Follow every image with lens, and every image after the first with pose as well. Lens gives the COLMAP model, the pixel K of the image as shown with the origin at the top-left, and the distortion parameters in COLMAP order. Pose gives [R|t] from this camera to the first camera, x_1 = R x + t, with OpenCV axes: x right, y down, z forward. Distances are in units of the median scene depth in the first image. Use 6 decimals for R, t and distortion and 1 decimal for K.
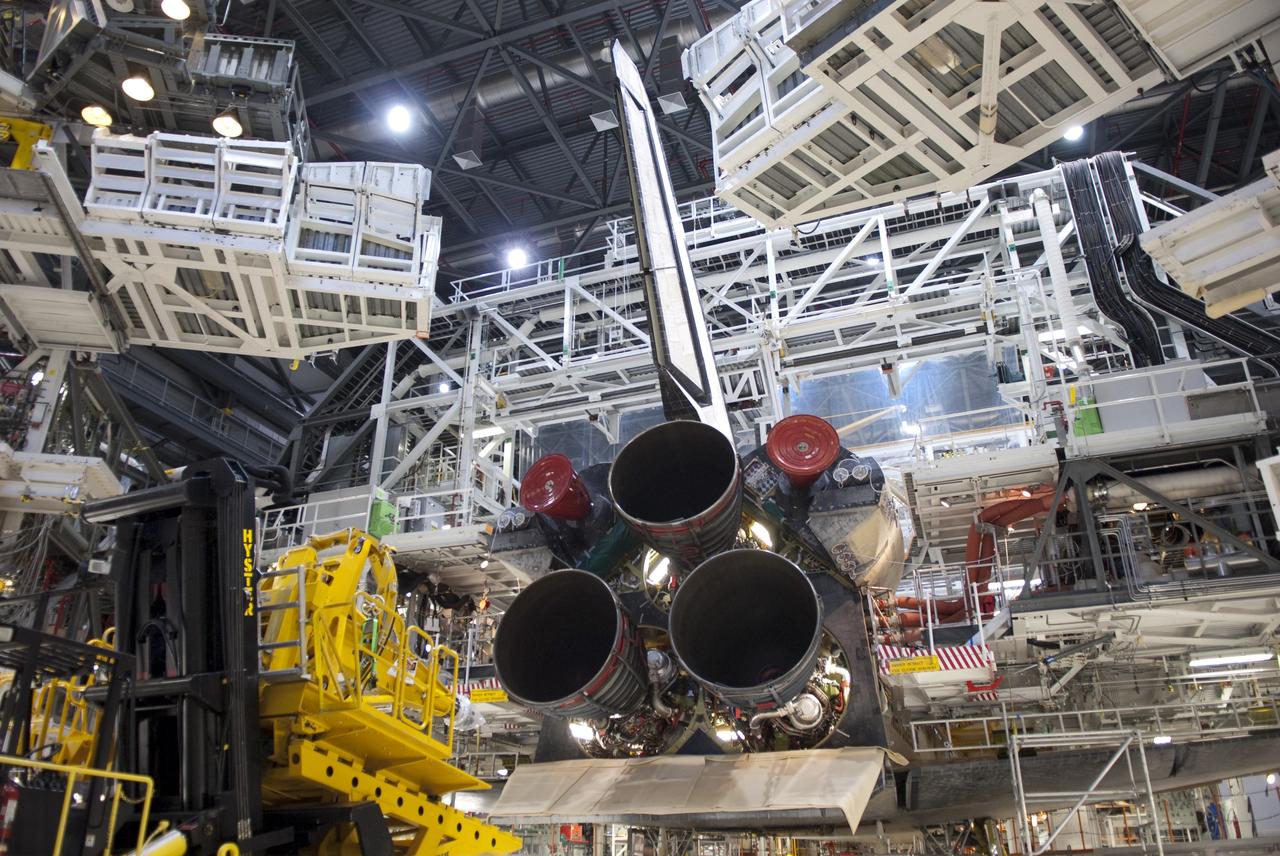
lens RADIAL K [[979.2, 0, 640.0], [0, 979.2, 428.0], [0, 0, 1]] dist [-0.005788, -0.155903]
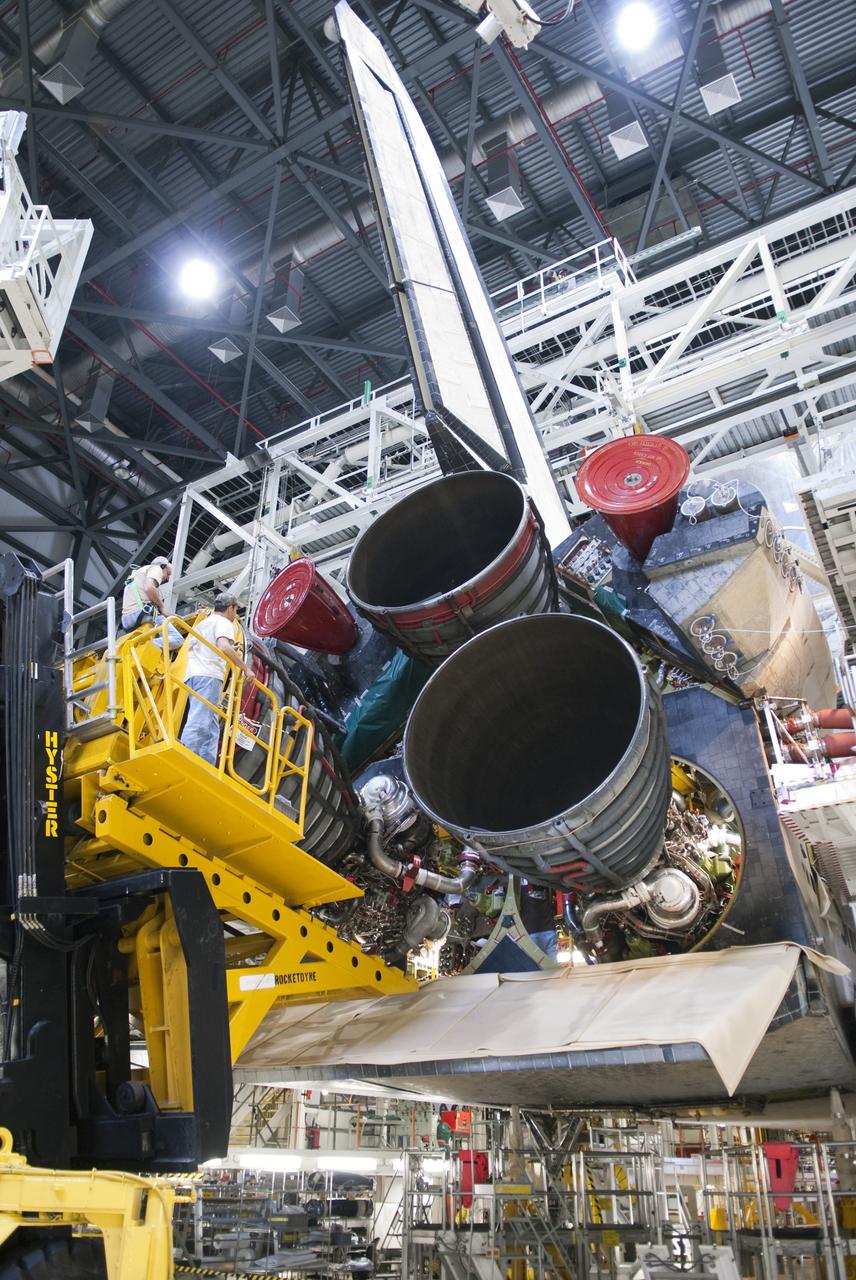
lens RADIAL K [[960.5, 0, 432.6], [0, 960.5, 656.3], [0, 0, 1]] dist [-0.046714, -0.000555]
pose [[0.980708, -0.082155, -0.177375, 0.132160], [0.069369, 0.994605, -0.077127, 0.163889], [0.182754, 0.063334, 0.981117, 0.354338]]
